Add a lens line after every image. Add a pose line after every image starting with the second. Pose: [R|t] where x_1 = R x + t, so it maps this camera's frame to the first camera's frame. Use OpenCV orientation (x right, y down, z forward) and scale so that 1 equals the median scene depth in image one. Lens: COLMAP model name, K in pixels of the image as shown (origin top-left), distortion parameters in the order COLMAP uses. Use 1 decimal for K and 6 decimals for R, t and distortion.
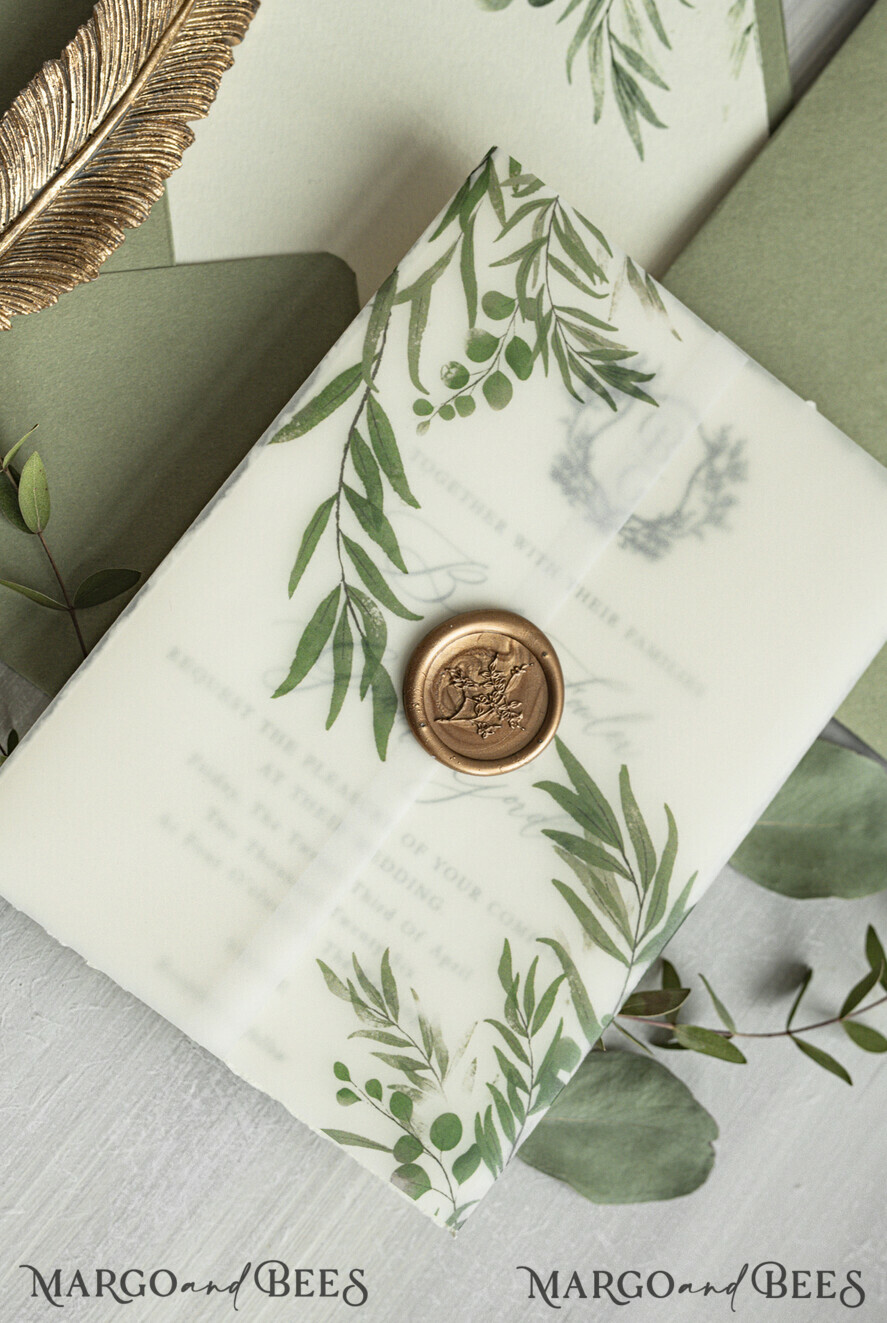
lens RADIAL K [[1997.0, 0, 449.6], [0, 1997.0, 668.9], [0, 0, 1]] dist [-0.033033, 0.000000]
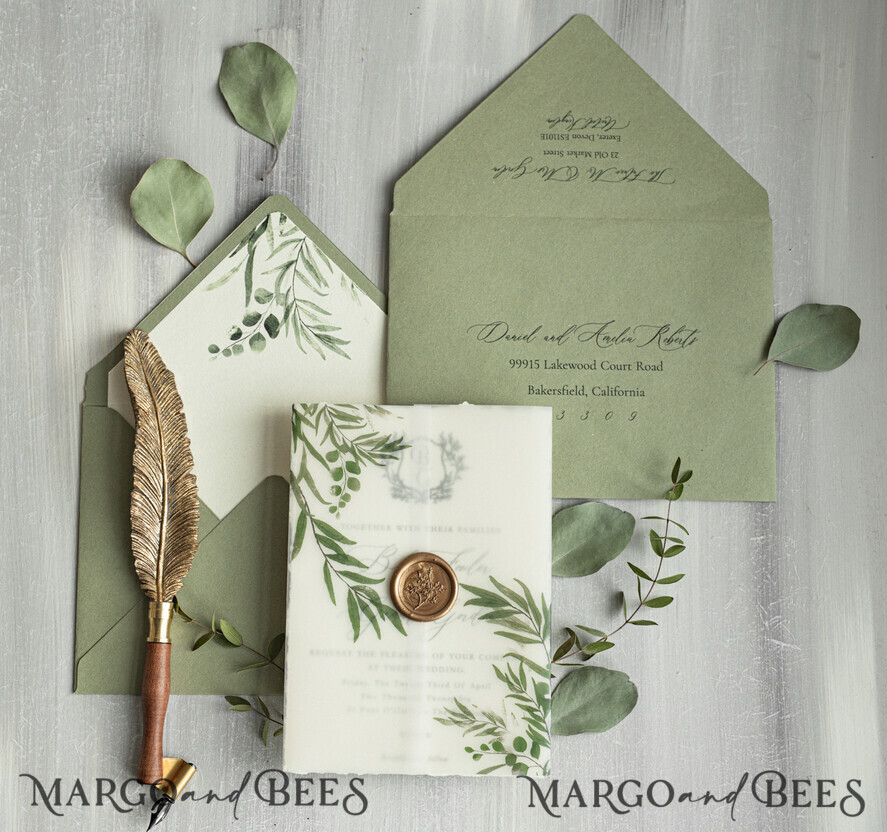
lens RADIAL K [[1681.7, 0, 452.0], [0, 1681.7, 421.0], [0, 0, 1]] dist [0.001431, 0.000000]
pose [[0.784711, -0.609450, -0.113132, 0.394839], [0.602777, 0.792821, -0.089970, 0.055321], [0.144525, 0.002407, 0.989498, -1.001739]]
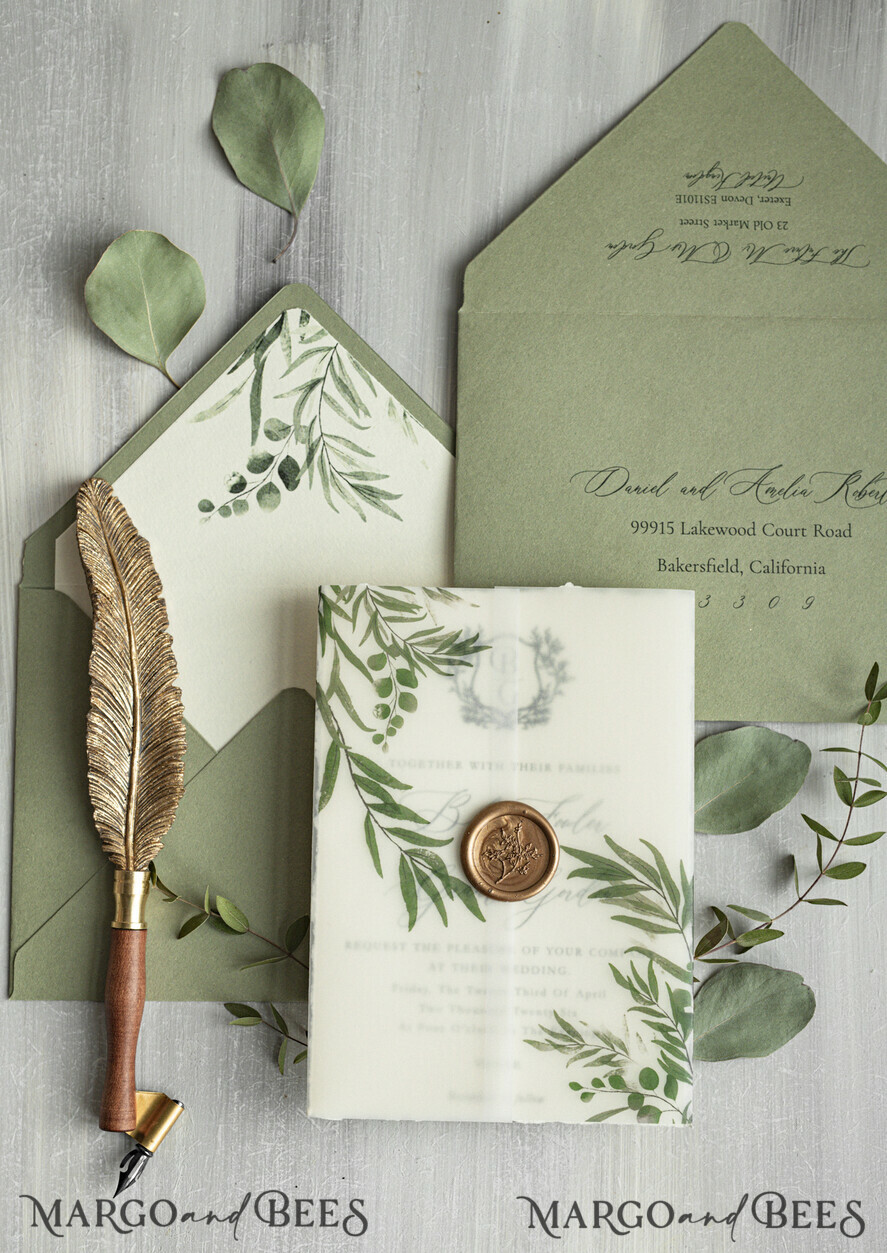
lens RADIAL K [[1879.2, 0, 475.3], [0, 1879.2, 642.3], [0, 0, 1]] dist [-0.021103, 0.000000]
pose [[0.783785, -0.604132, -0.143890, 0.325626], [0.601738, 0.796074, -0.064636, -0.043223], [0.153596, -0.035924, 0.987480, -0.548018]]
